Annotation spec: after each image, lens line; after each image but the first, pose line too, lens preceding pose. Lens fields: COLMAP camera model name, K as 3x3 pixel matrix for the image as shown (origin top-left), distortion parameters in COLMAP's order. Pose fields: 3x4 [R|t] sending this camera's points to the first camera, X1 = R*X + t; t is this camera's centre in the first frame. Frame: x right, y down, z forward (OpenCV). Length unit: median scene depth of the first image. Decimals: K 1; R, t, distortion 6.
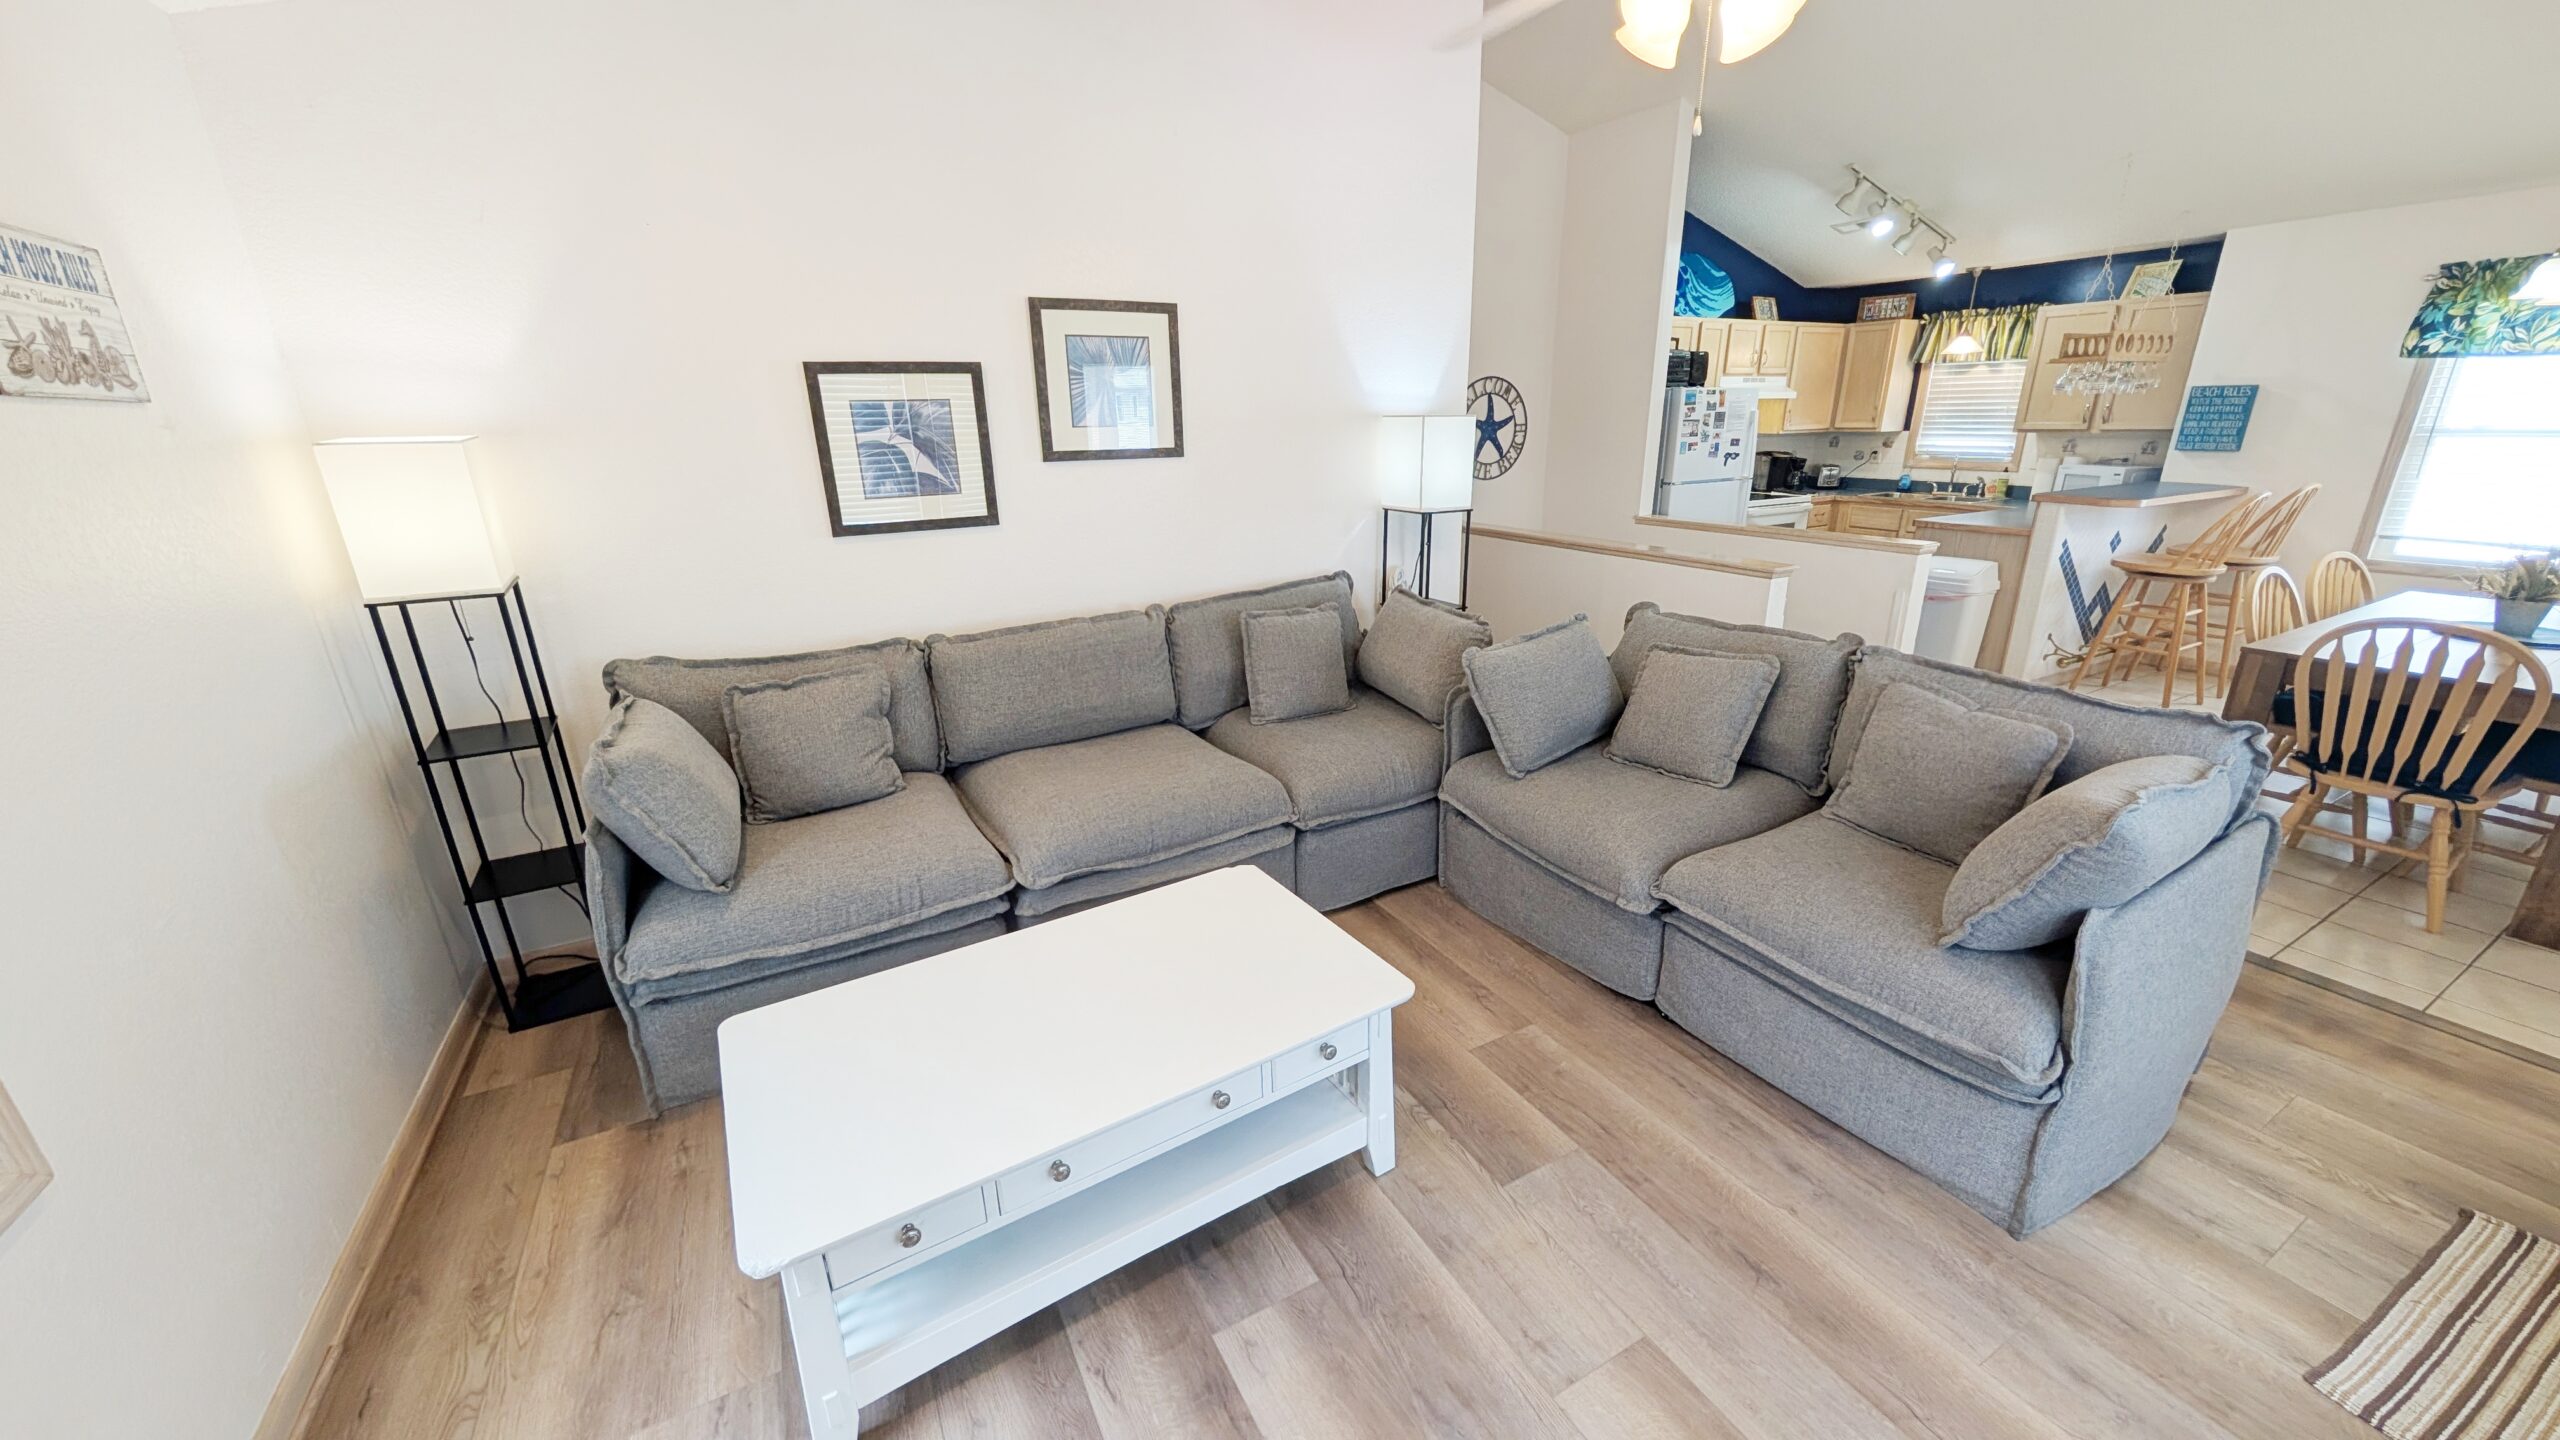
lens RADIAL K [[931.7, 0, 1286.3], [0, 931.7, 724.2], [0, 0, 1]] dist [-0.000932, 0.000401]
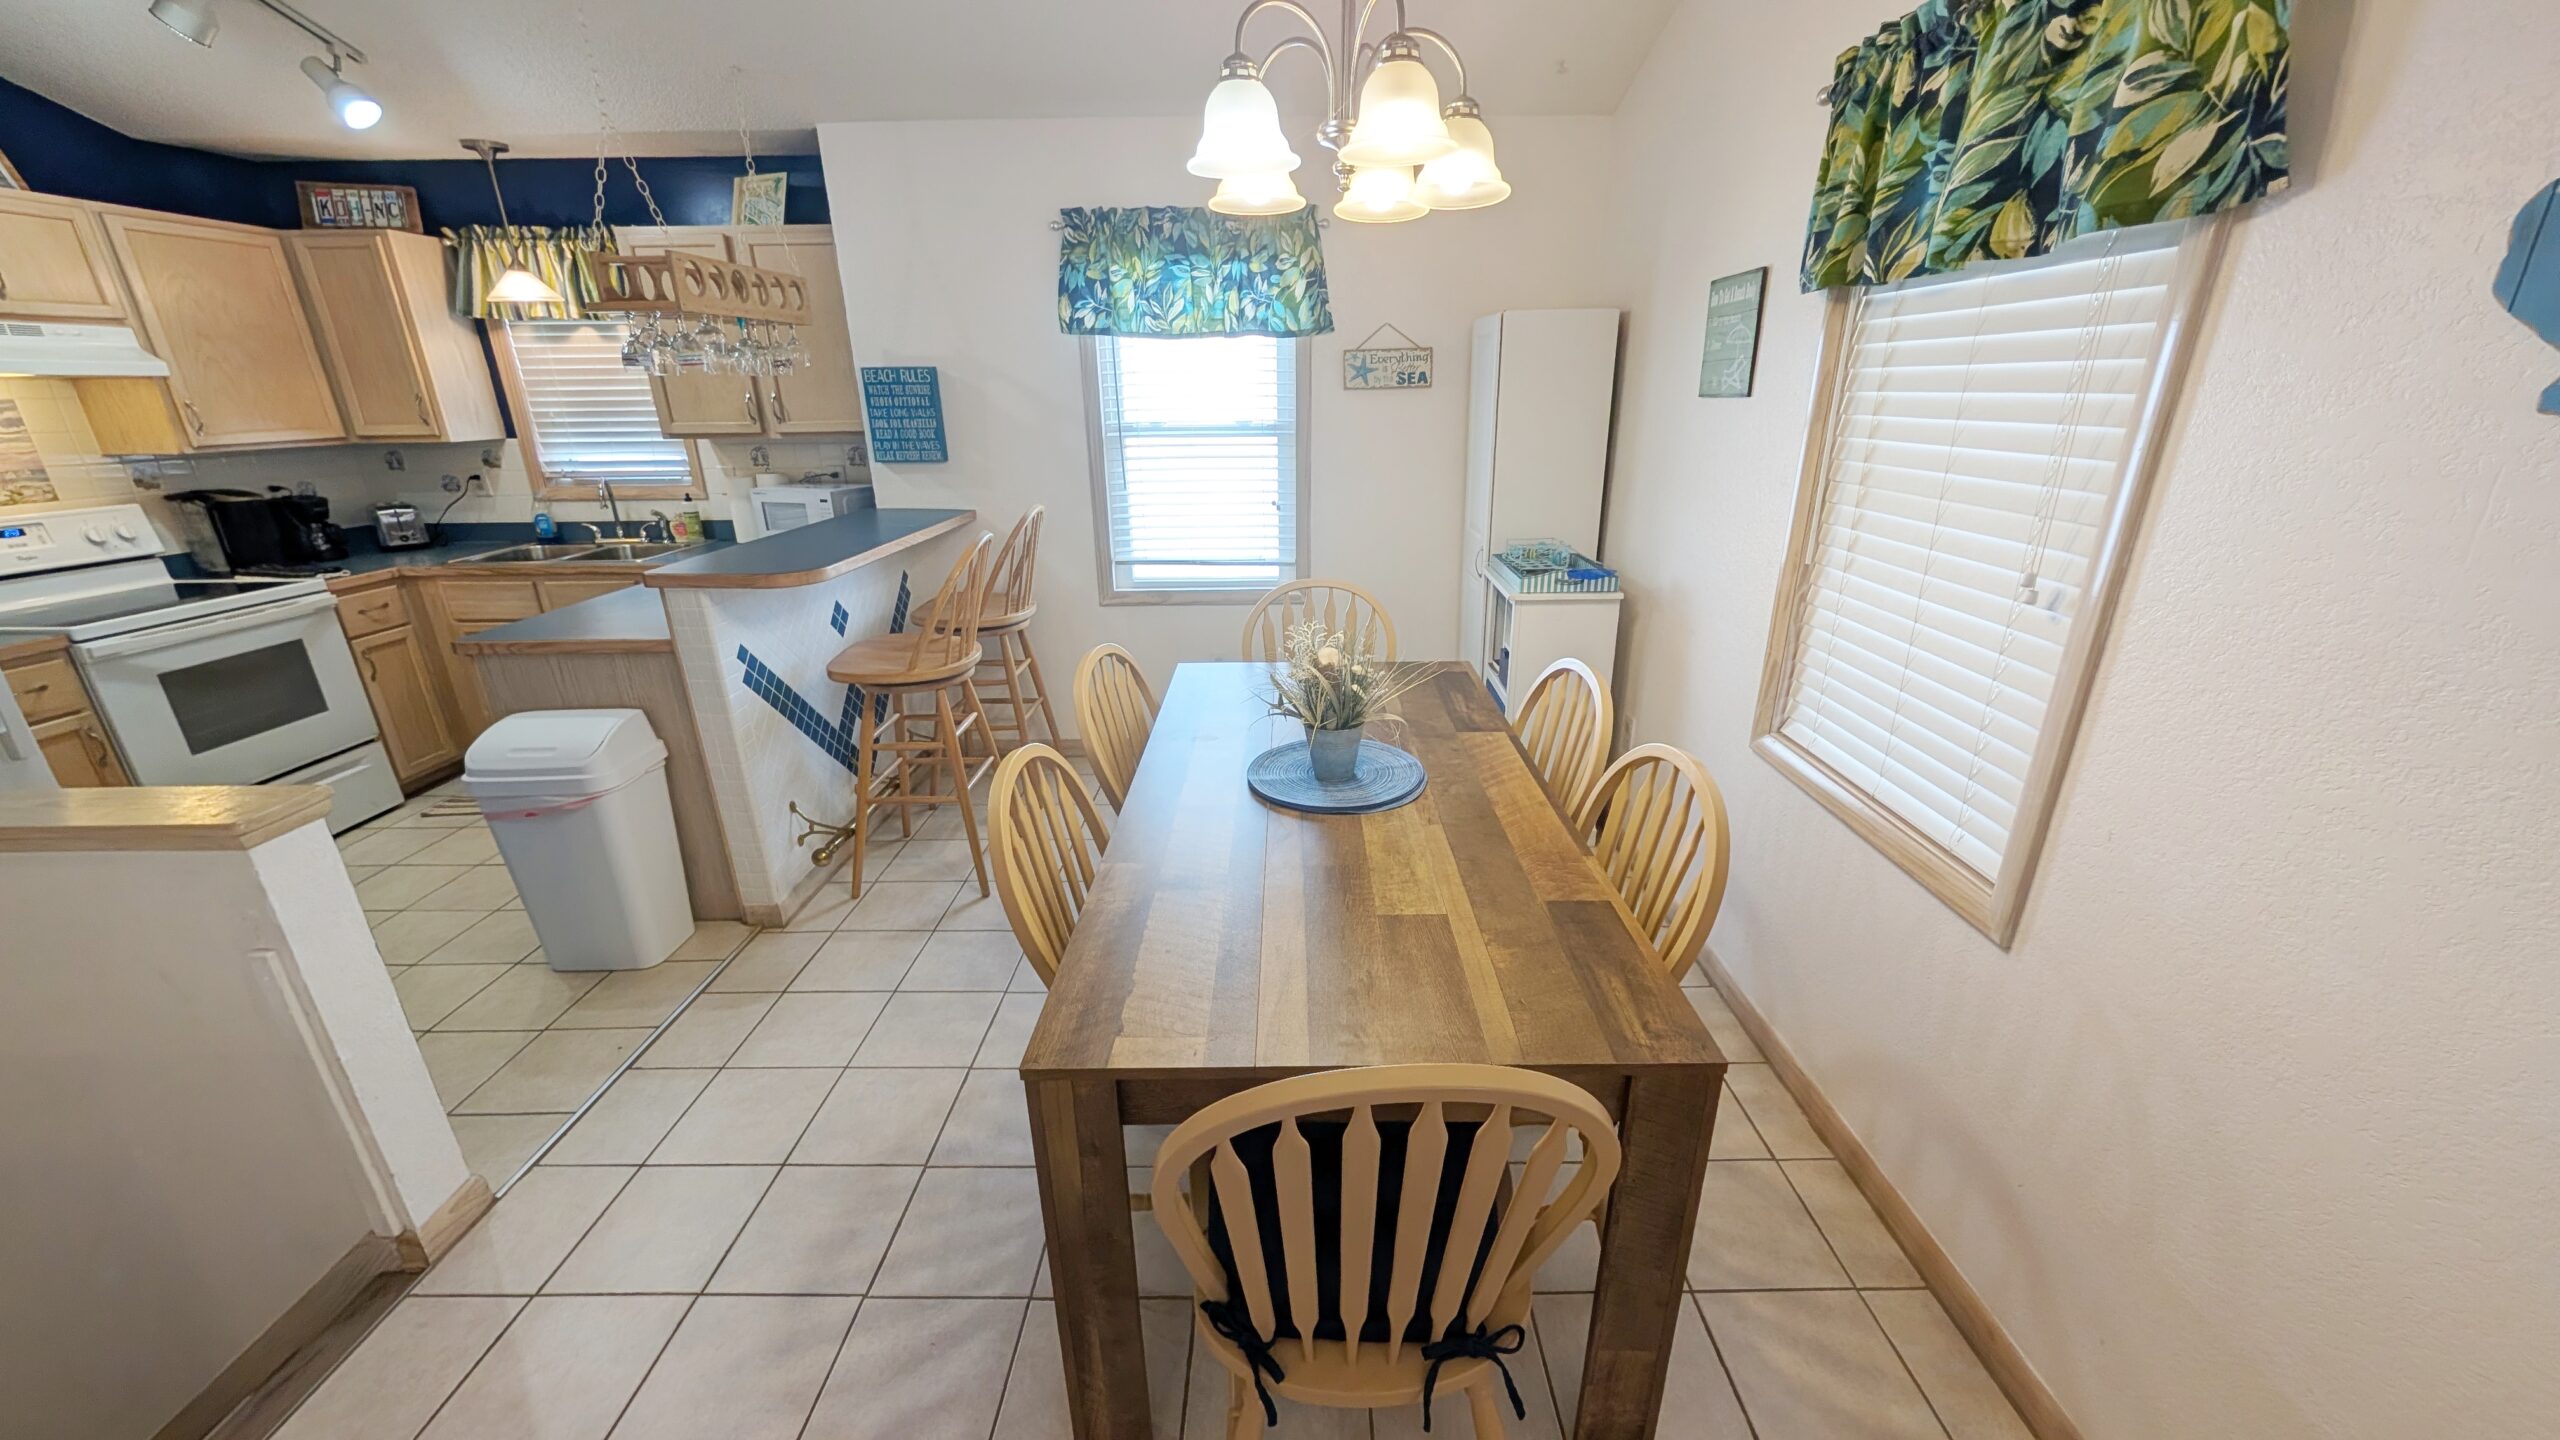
lens RADIAL K [[931.7, 0, 1290.1], [0, 931.7, 723.0], [0, 0, 1]] dist [-0.000932, 0.000401]
pose [[0.483984, -0.285709, 0.827122, 0.475280], [0.277958, 0.946441, 0.164281, -0.139744], [-0.829759, 0.150396, 0.537477, 0.406573]]
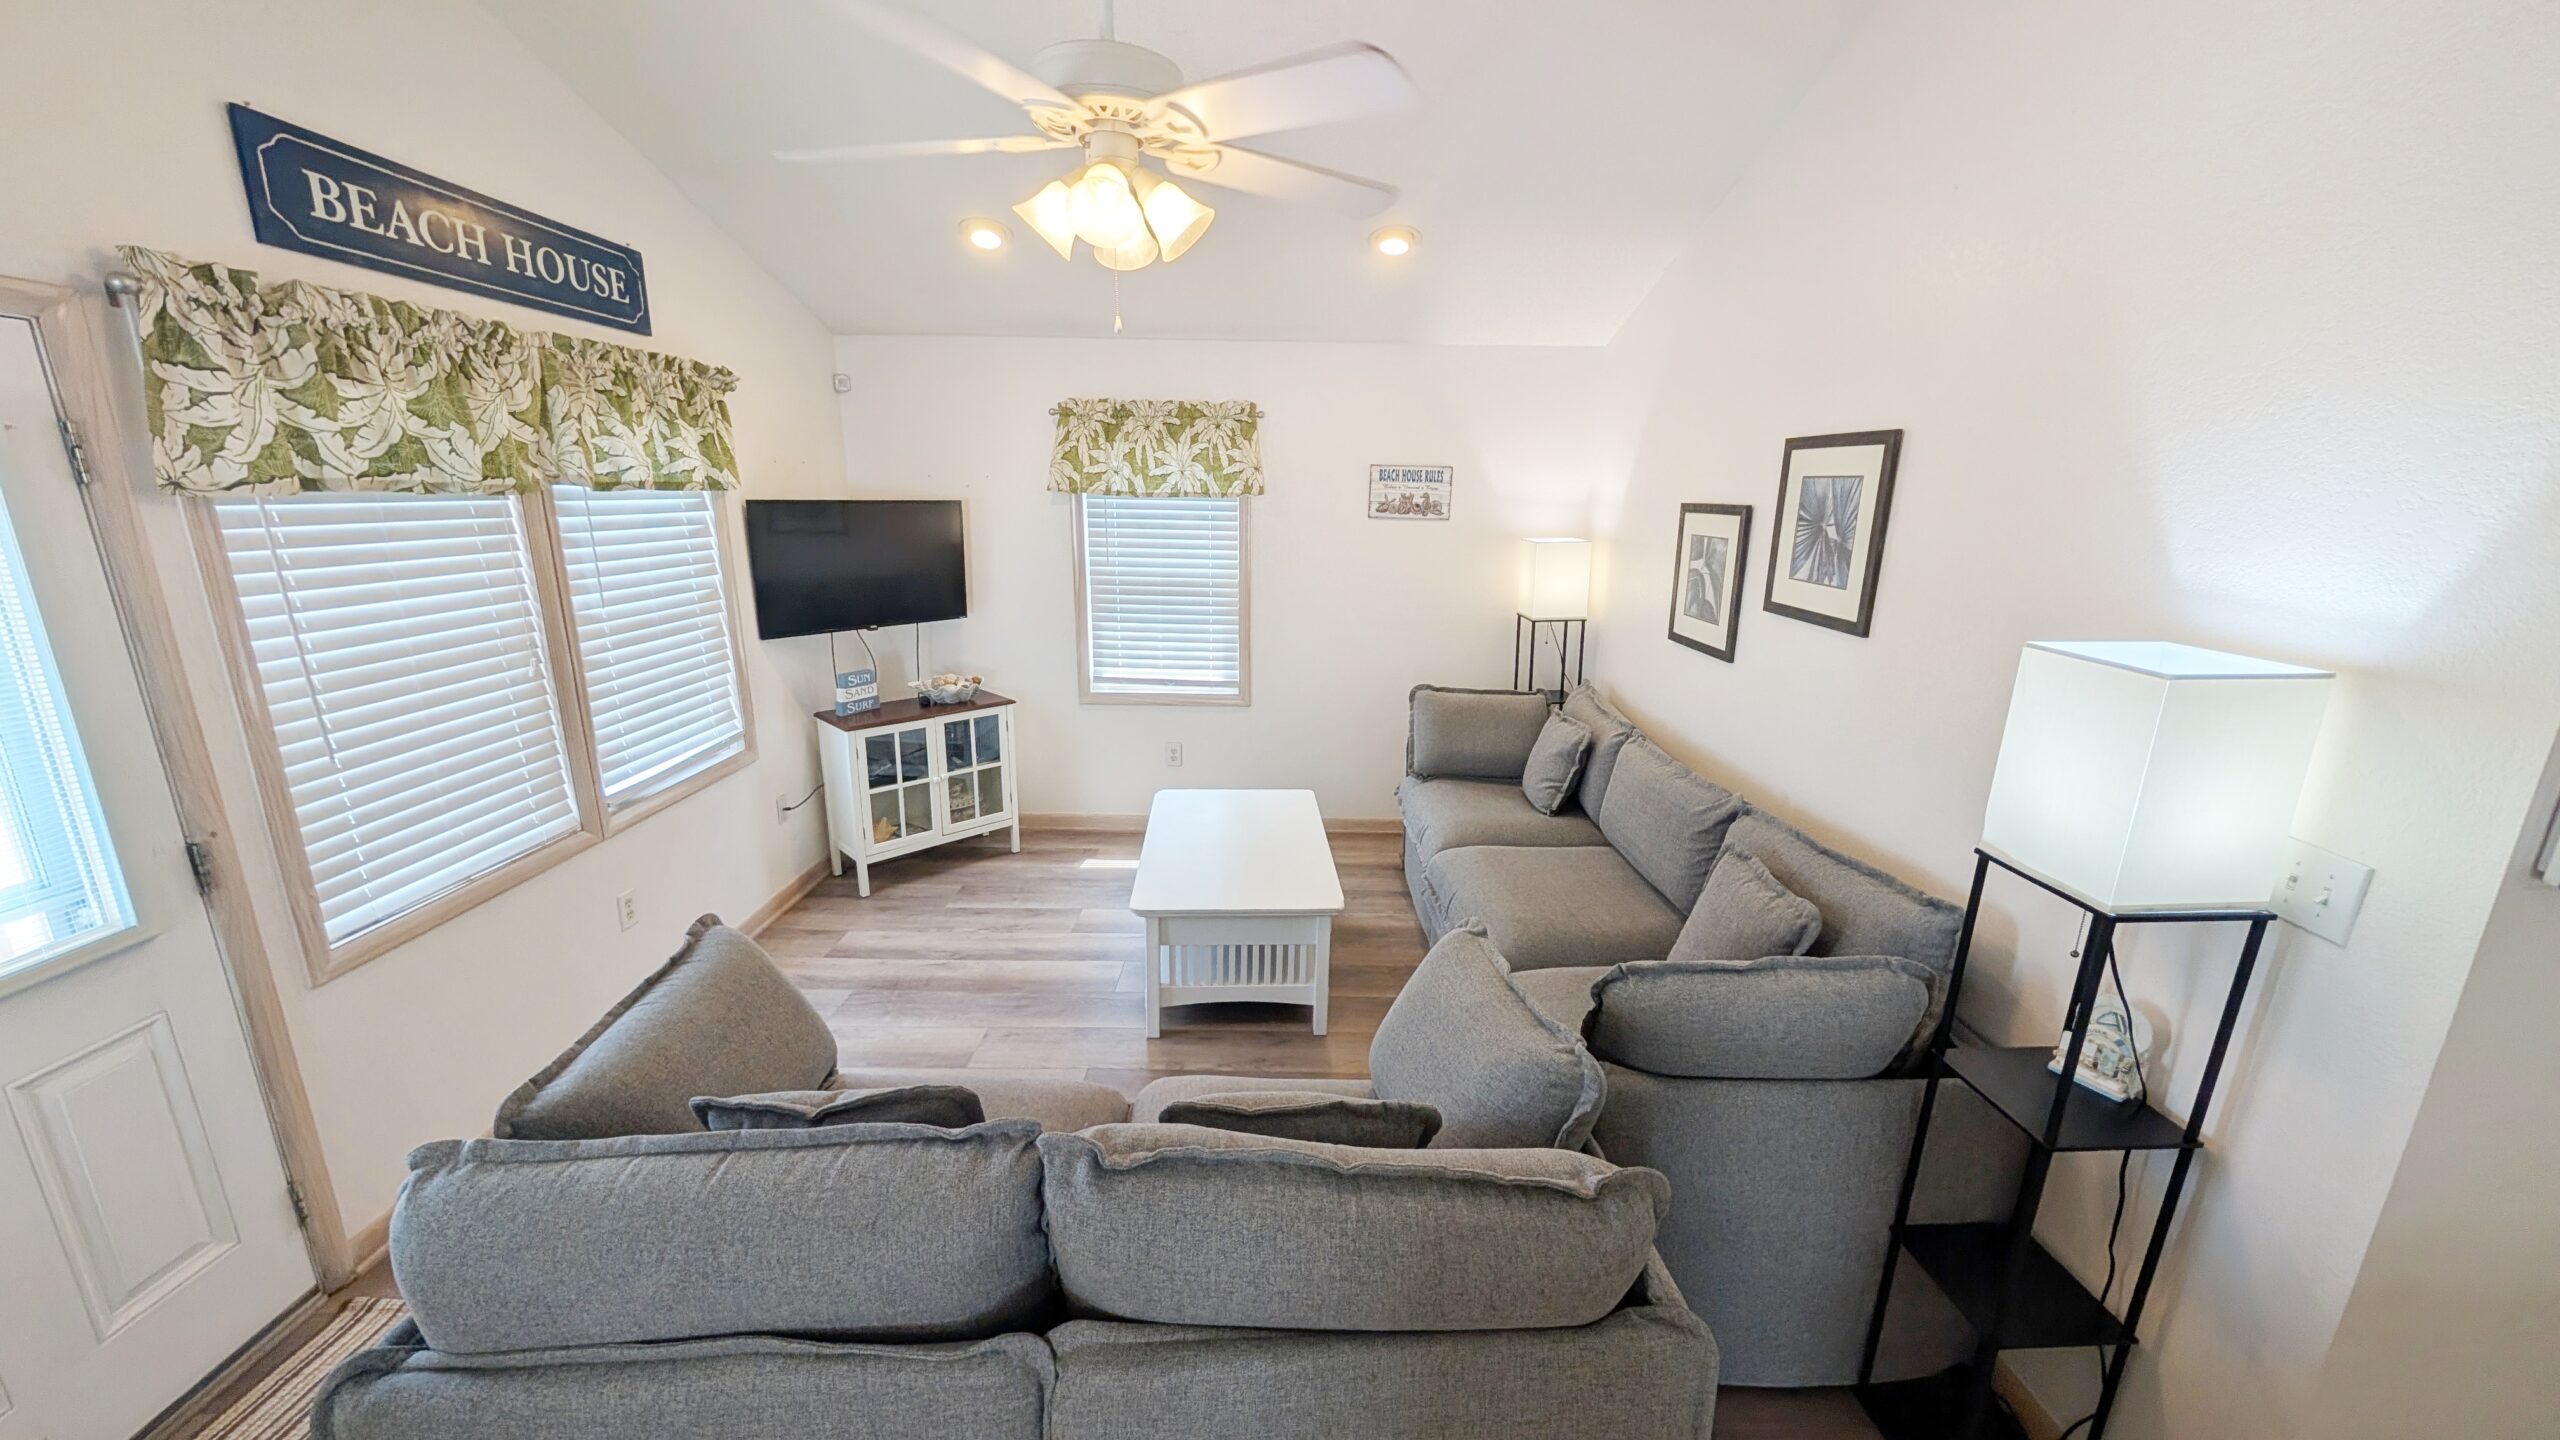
lens RADIAL K [[931.7, 0, 1286.8], [0, 931.7, 728.0], [0, 0, 1]] dist [-0.000932, 0.000401]
pose [[-0.480952, 0.232174, -0.845447, 0.431345], [-0.284116, 0.870991, 0.400815, -0.233335], [0.829435, 0.432978, -0.352941, 0.553905]]
